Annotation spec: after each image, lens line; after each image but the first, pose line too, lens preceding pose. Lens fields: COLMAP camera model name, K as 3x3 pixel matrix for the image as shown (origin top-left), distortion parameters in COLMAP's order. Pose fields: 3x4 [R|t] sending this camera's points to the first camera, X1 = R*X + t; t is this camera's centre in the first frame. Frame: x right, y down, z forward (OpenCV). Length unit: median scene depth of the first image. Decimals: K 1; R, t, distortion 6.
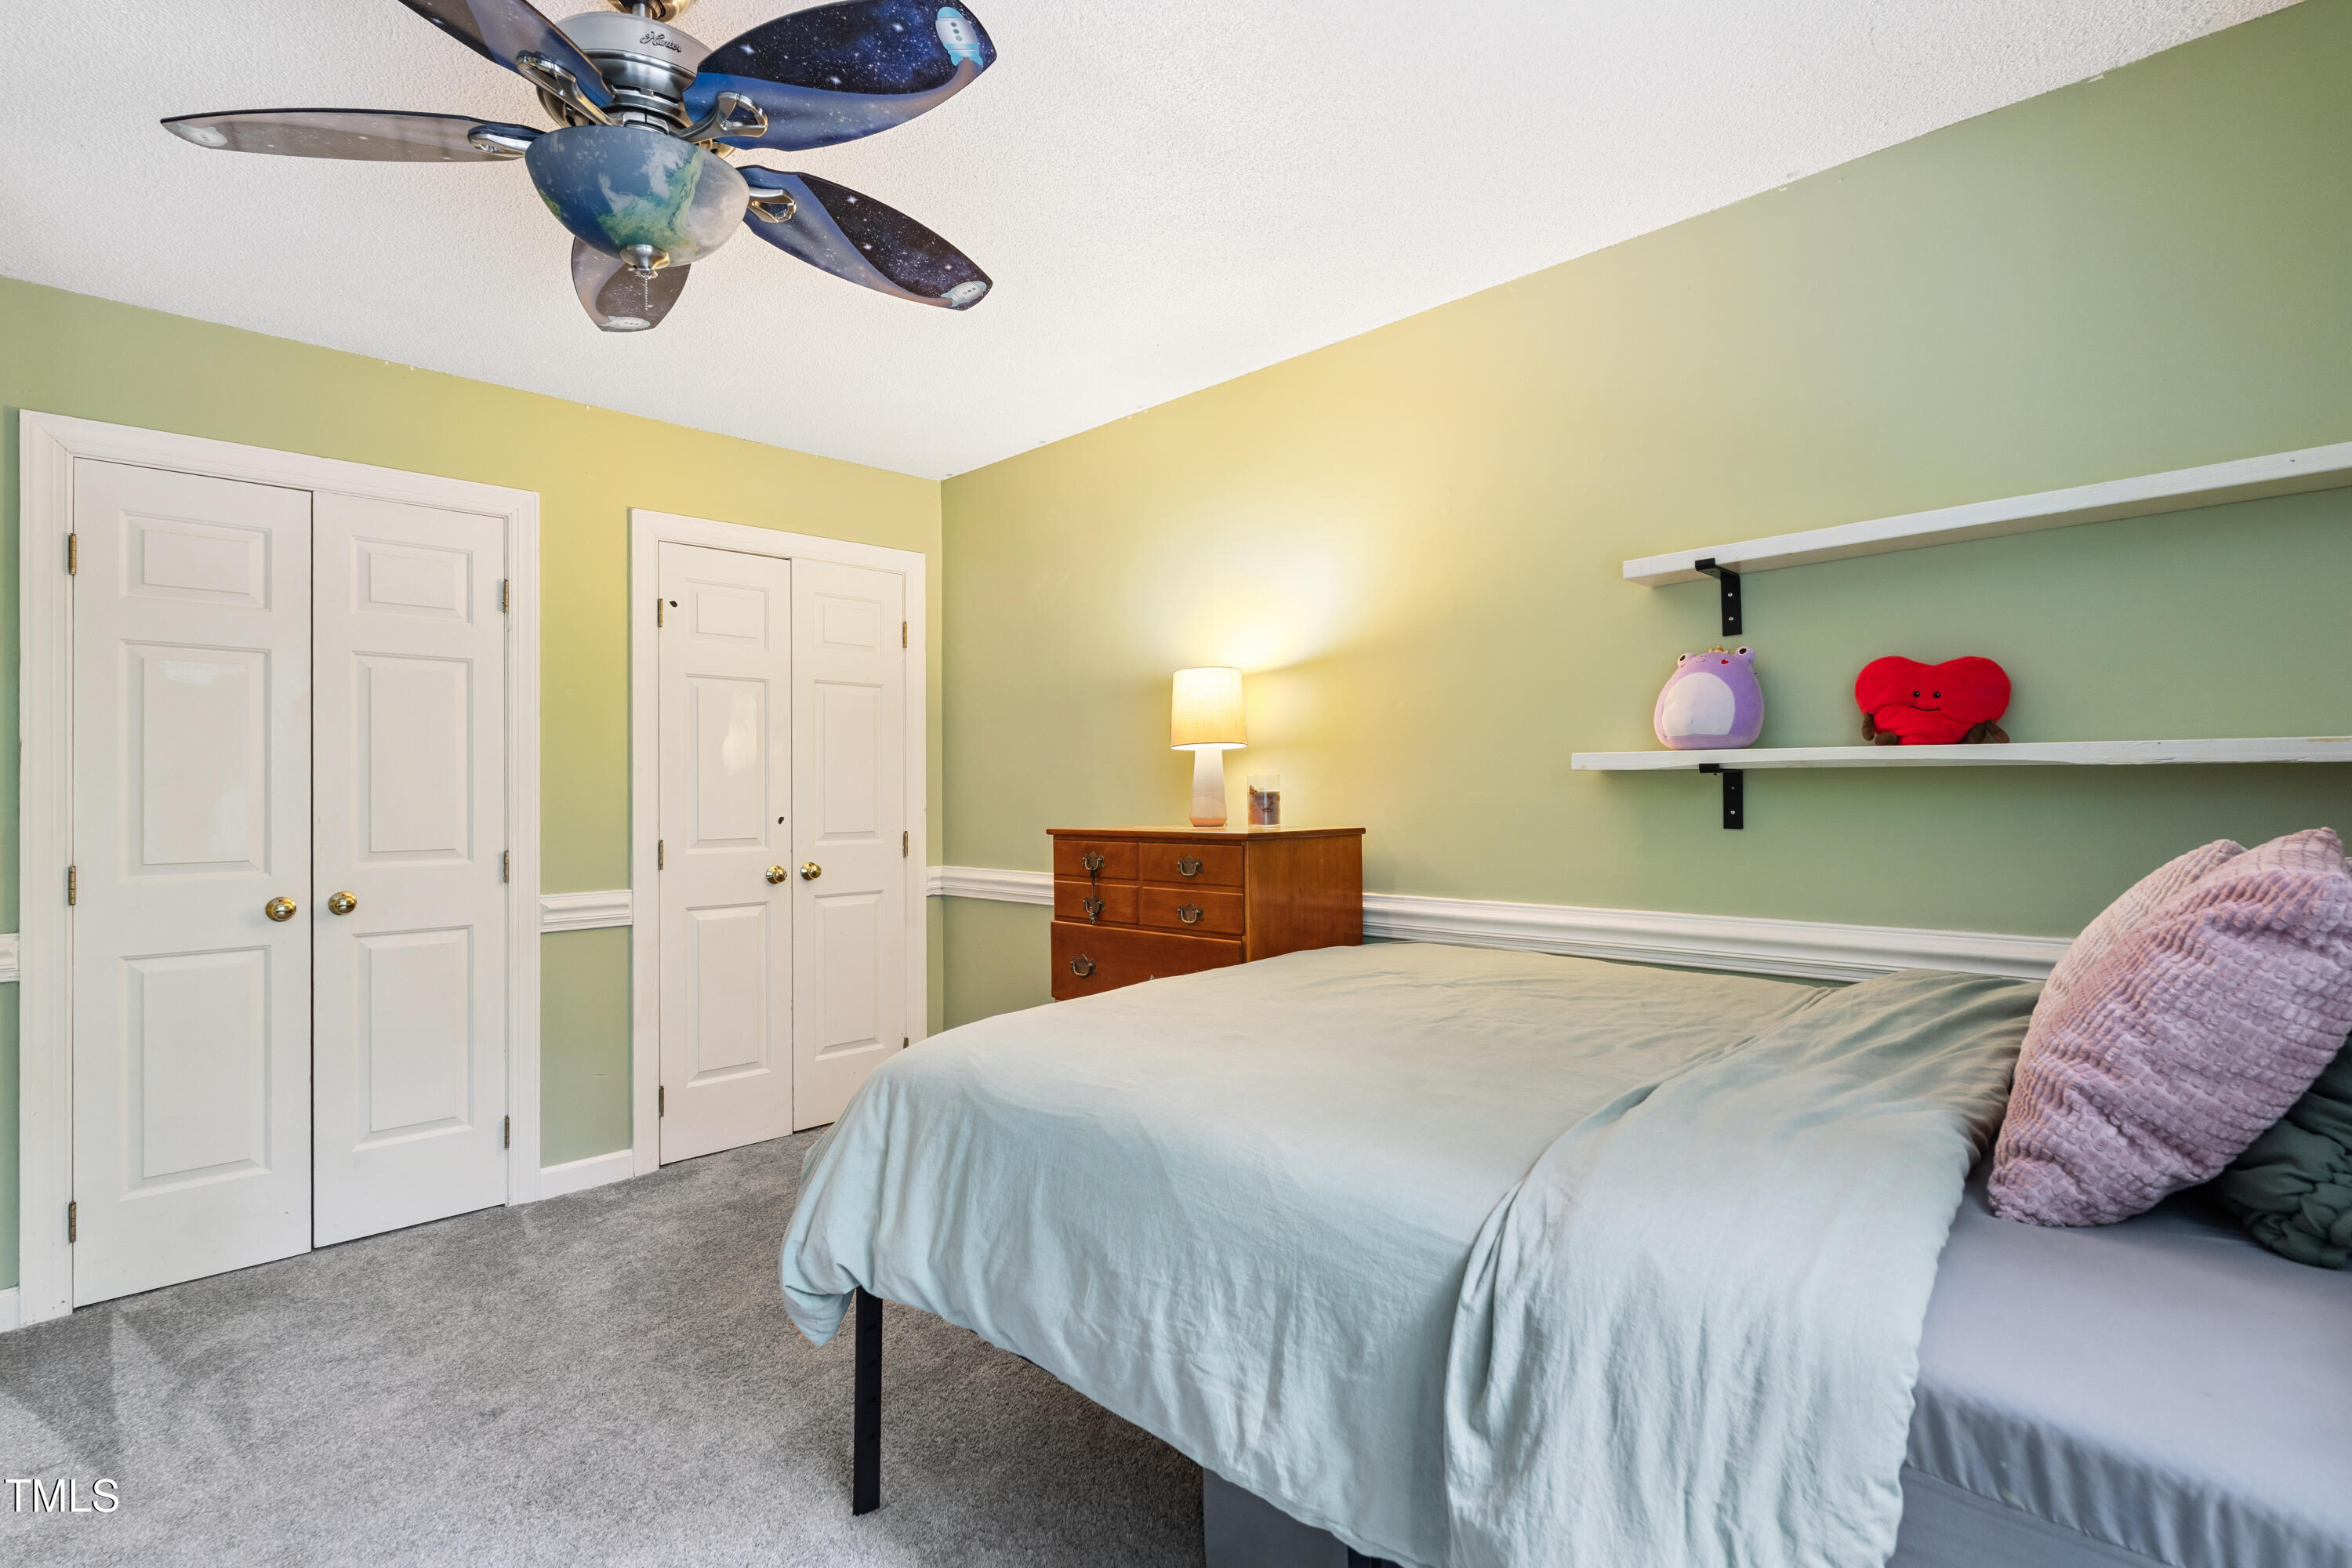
lens RADIAL K [[1132.6, 0, 1176.0], [0, 1132.6, 784.0], [0, 0, 1]] dist [0.000407, 0.000094]
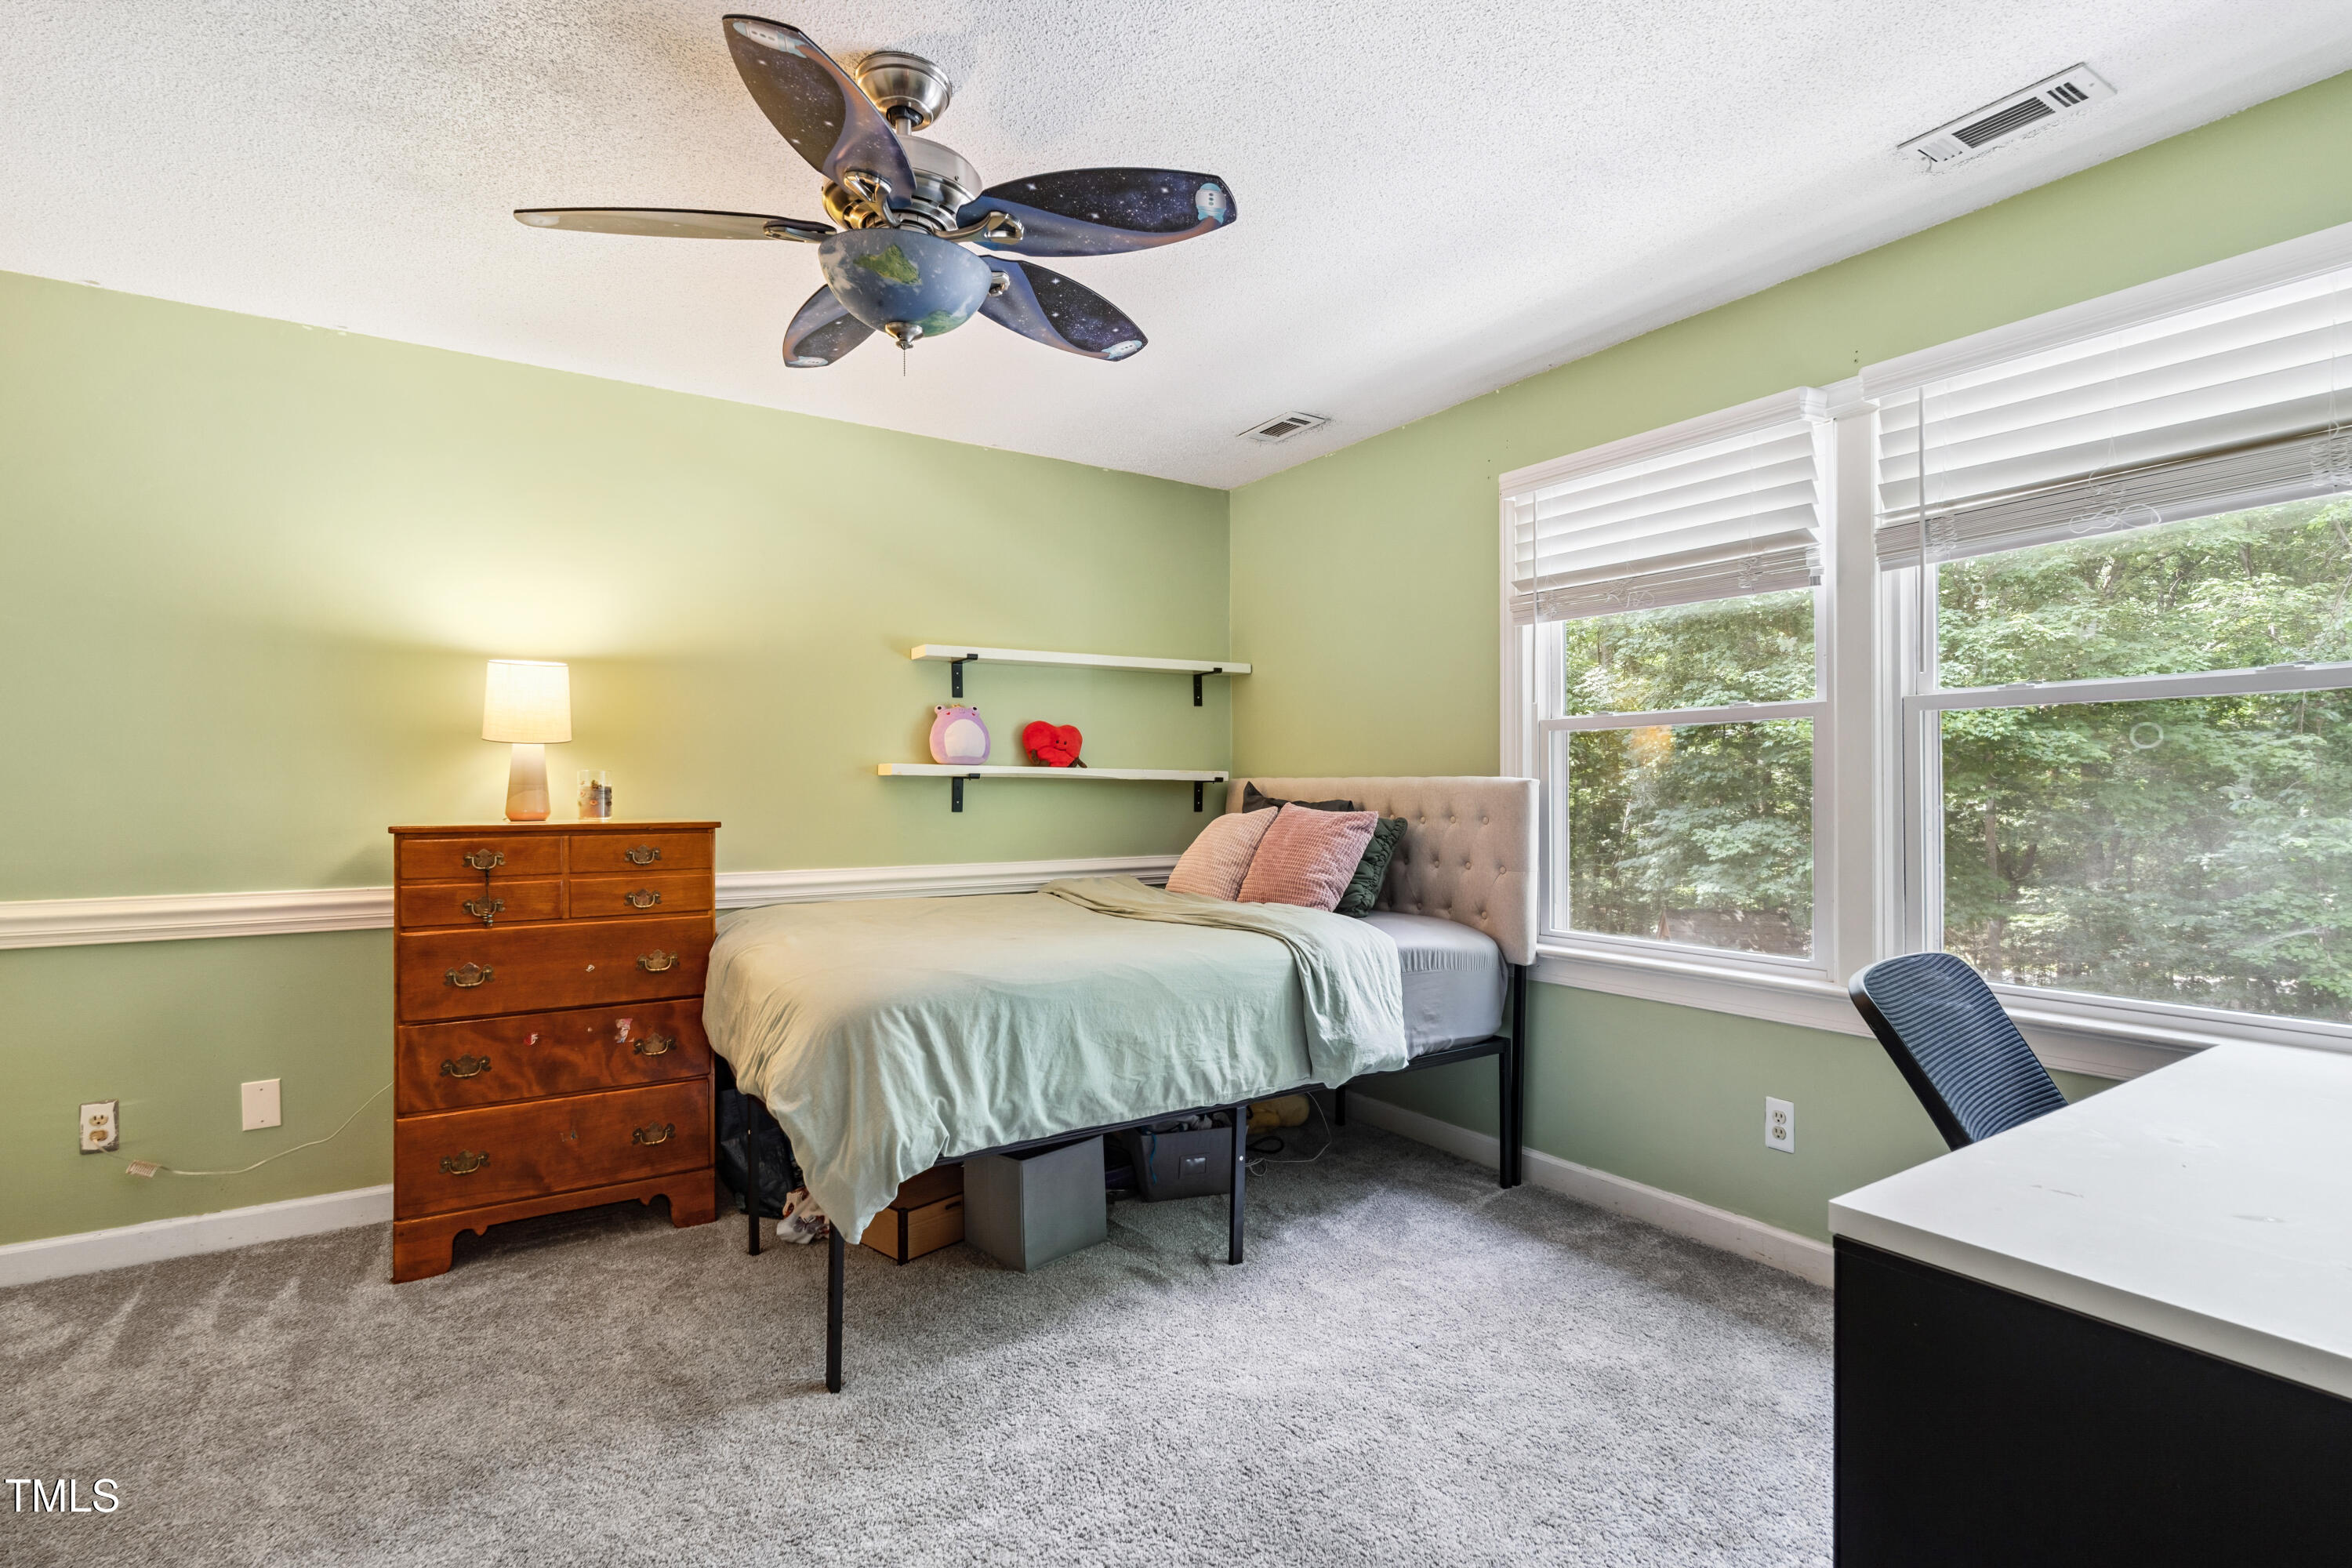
lens RADIAL K [[1152.3, 0, 1176.0], [0, 1152.3, 784.0], [0, 0, 1]] dist [0.102220, -0.000025]
pose [[0.206612, 0.014020, 0.978323, -1.606223], [-0.014860, 0.999827, -0.011190, 0.017597], [-0.978310, -0.012226, 0.206784, 0.457333]]
